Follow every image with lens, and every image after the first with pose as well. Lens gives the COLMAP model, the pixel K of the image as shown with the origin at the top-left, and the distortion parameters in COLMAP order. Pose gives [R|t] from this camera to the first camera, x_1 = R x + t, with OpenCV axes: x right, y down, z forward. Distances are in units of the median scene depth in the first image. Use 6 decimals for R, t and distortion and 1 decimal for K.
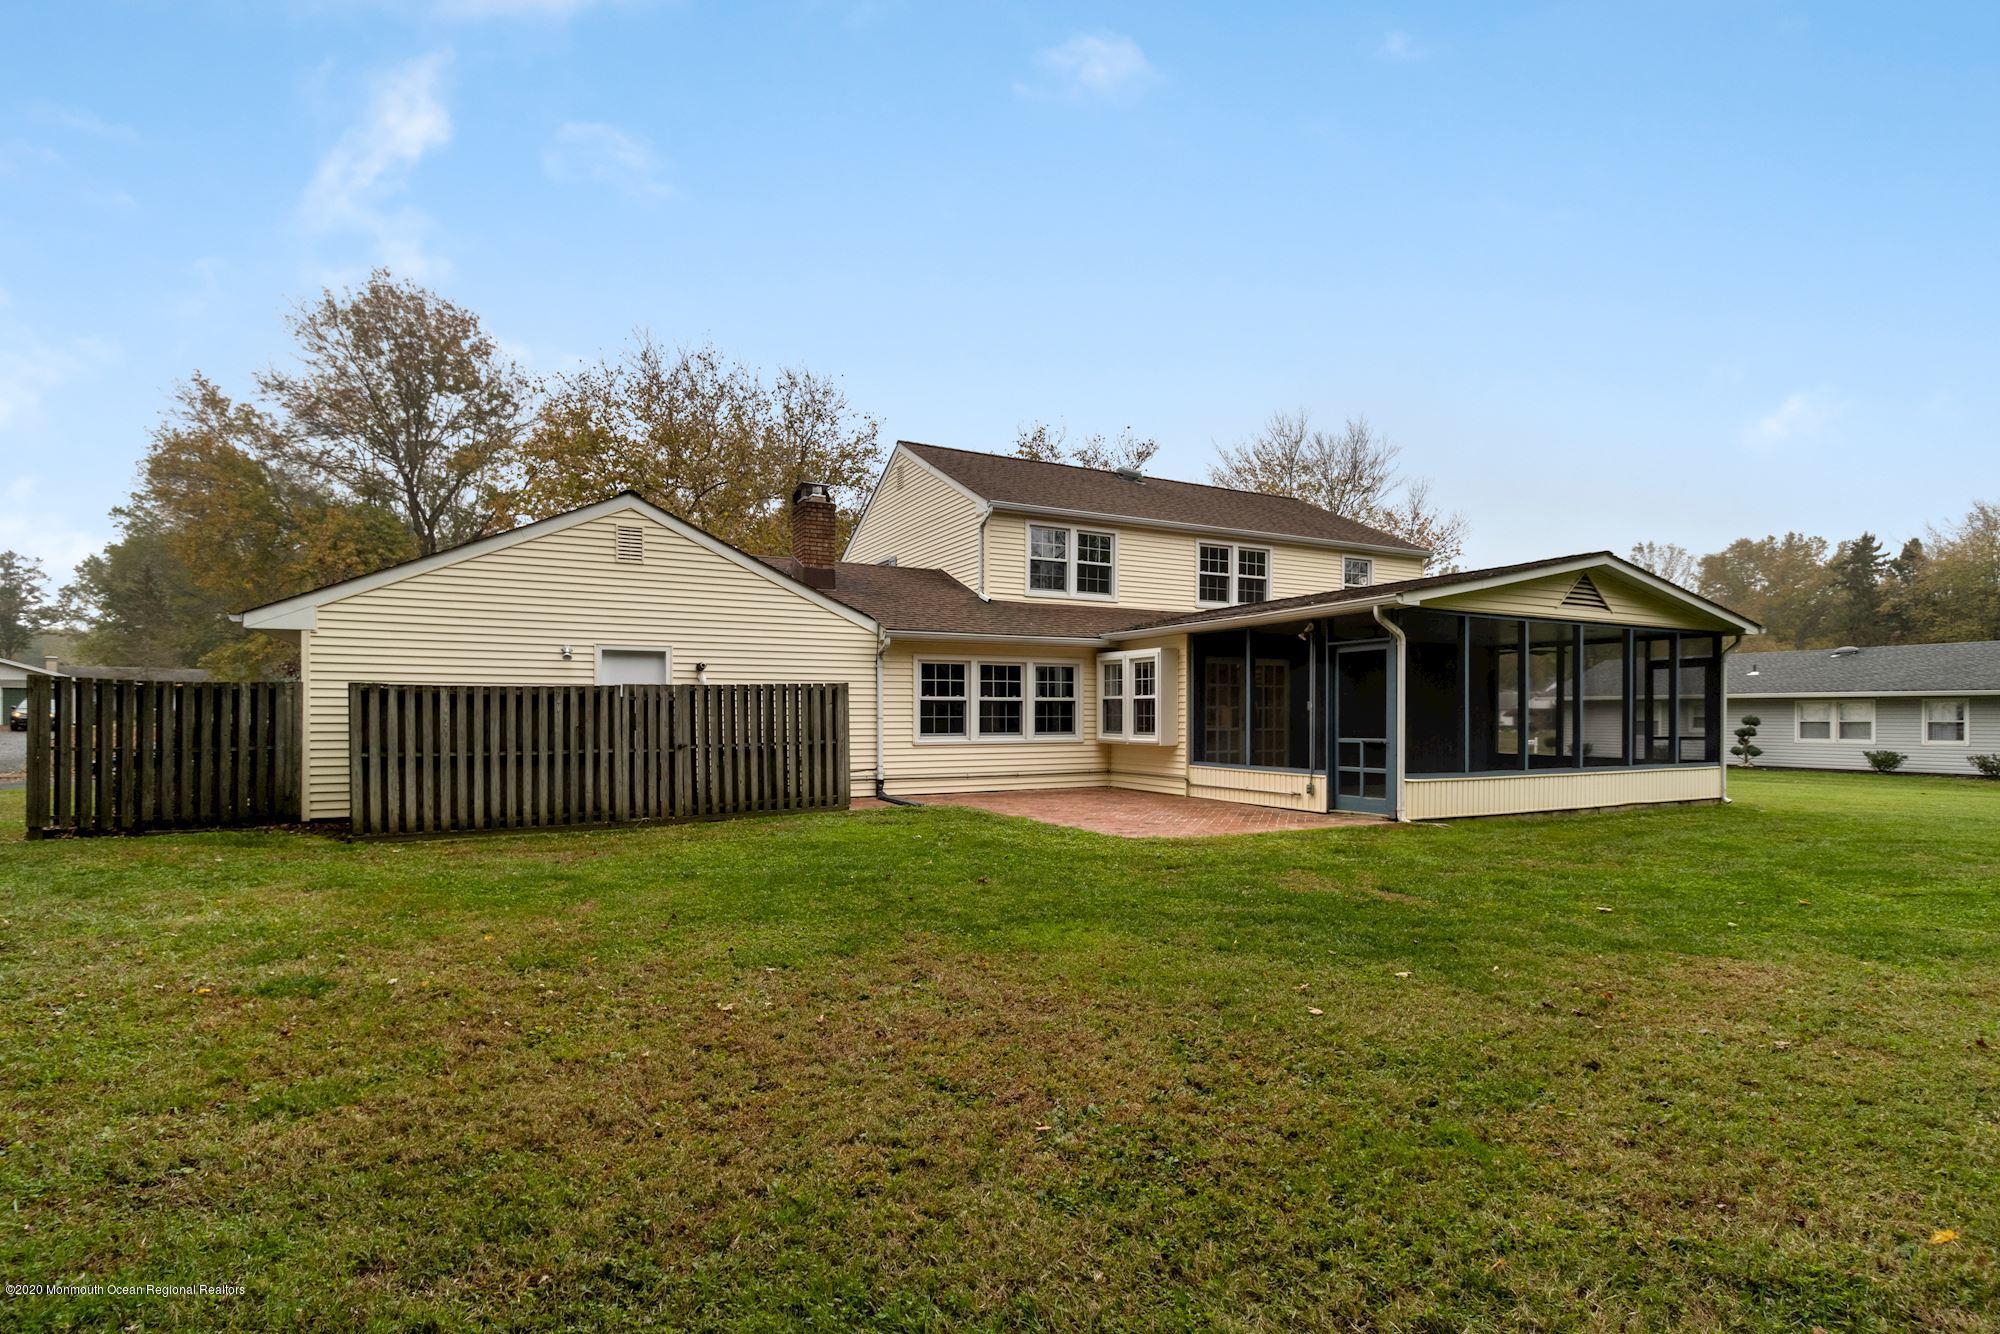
lens RADIAL K [[955.1, 0, 996.9], [0, 955.1, 719.9], [0, 0, 1]] dist [0.004157, 0.000671]
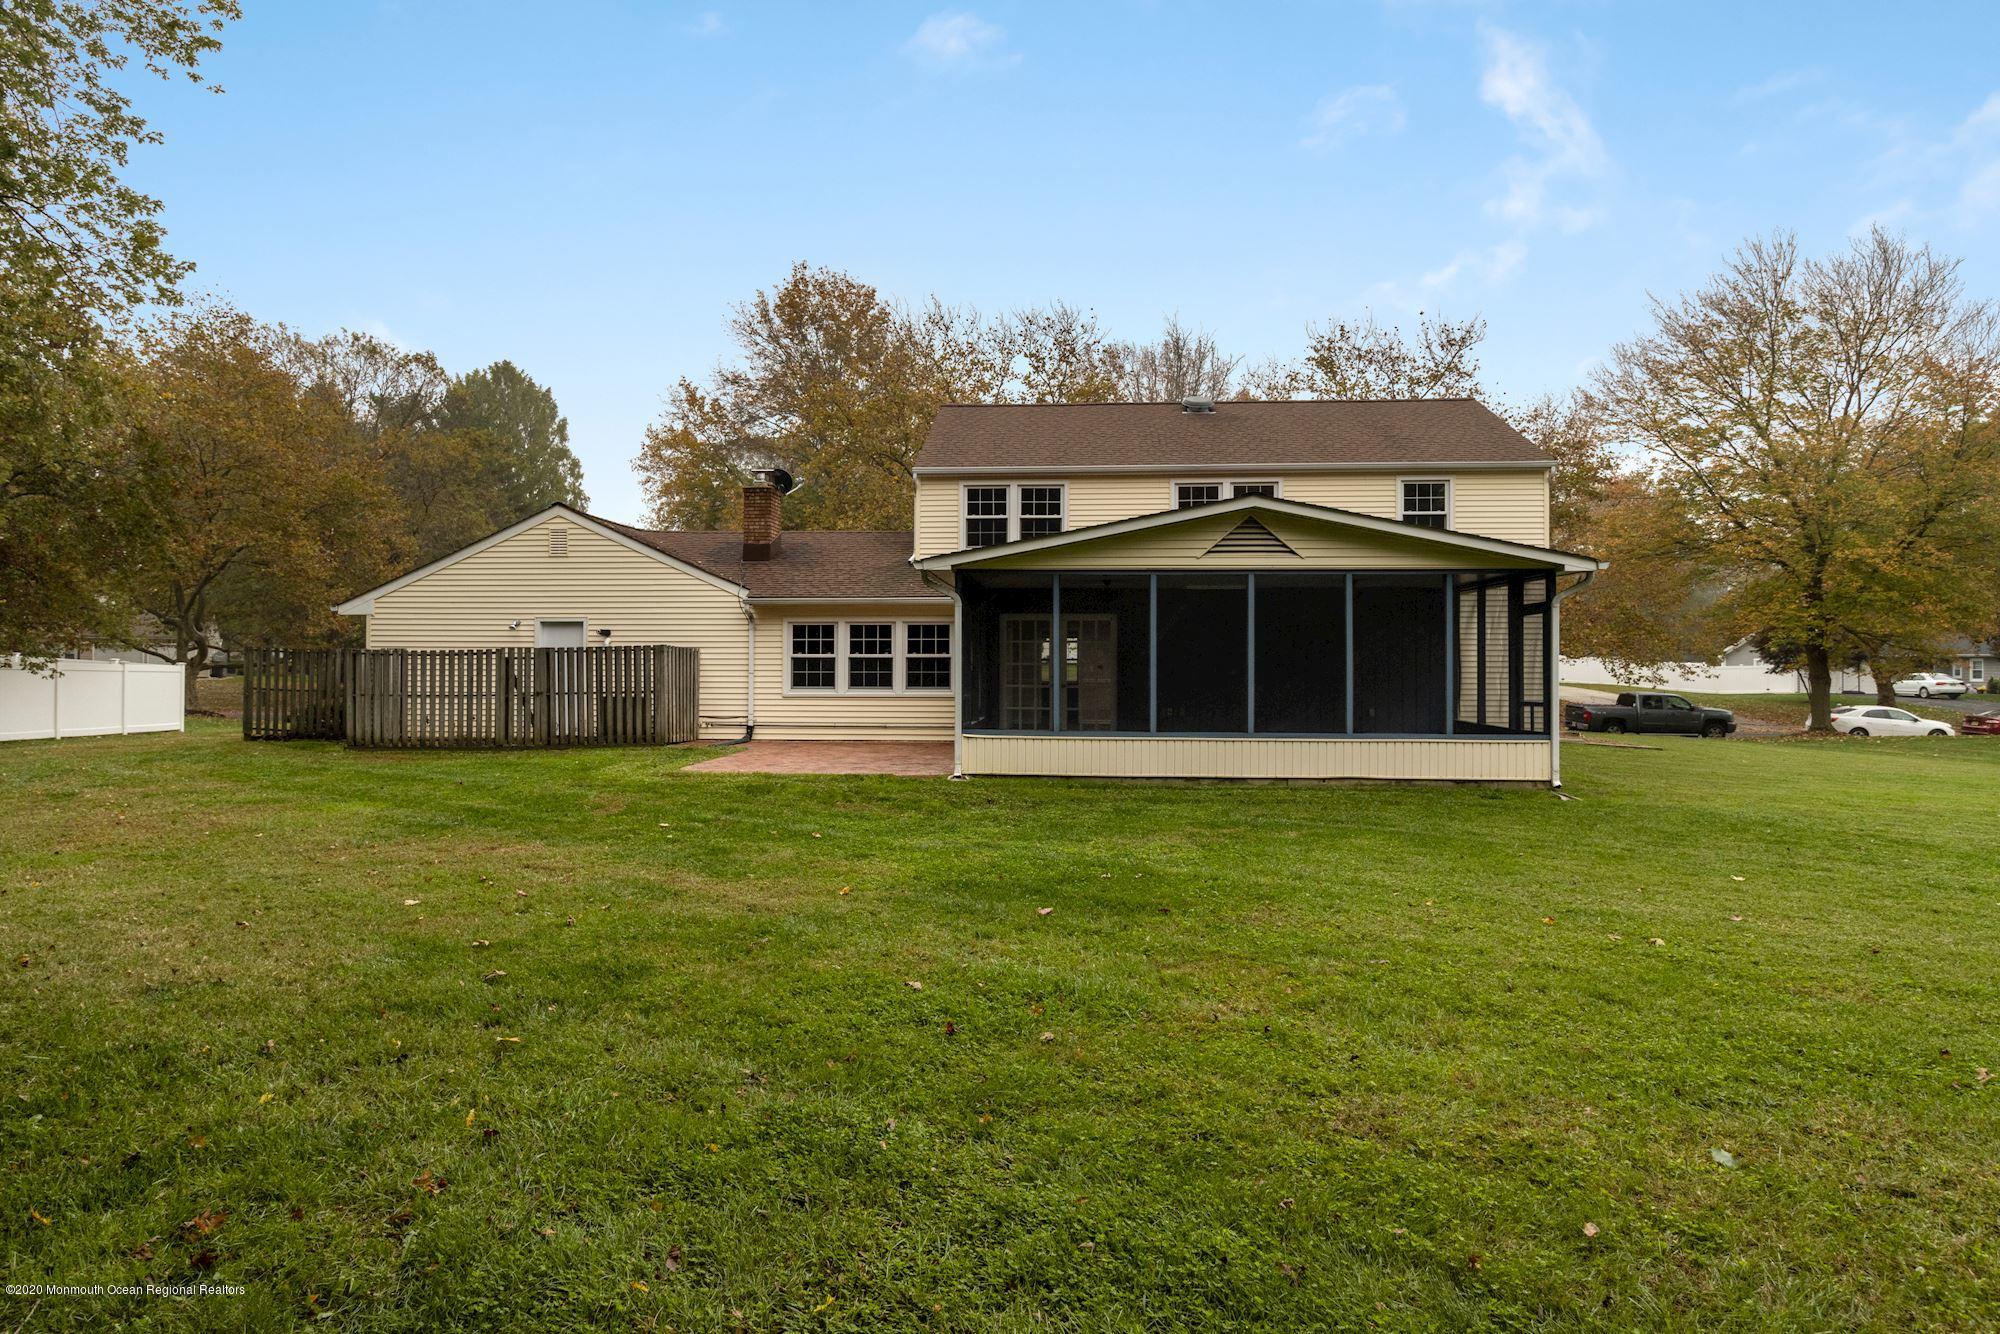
lens RADIAL K [[1204.0, 0, 1071.5], [0, 1204.0, 672.6], [0, 0, 1]] dist [-0.003086, 0.000076]
pose [[0.851078, 0.004959, -0.525016, 0.951589], [-0.004314, 0.999988, 0.002452, -0.007385], [0.525021, 0.000178, 0.851089, -0.045629]]
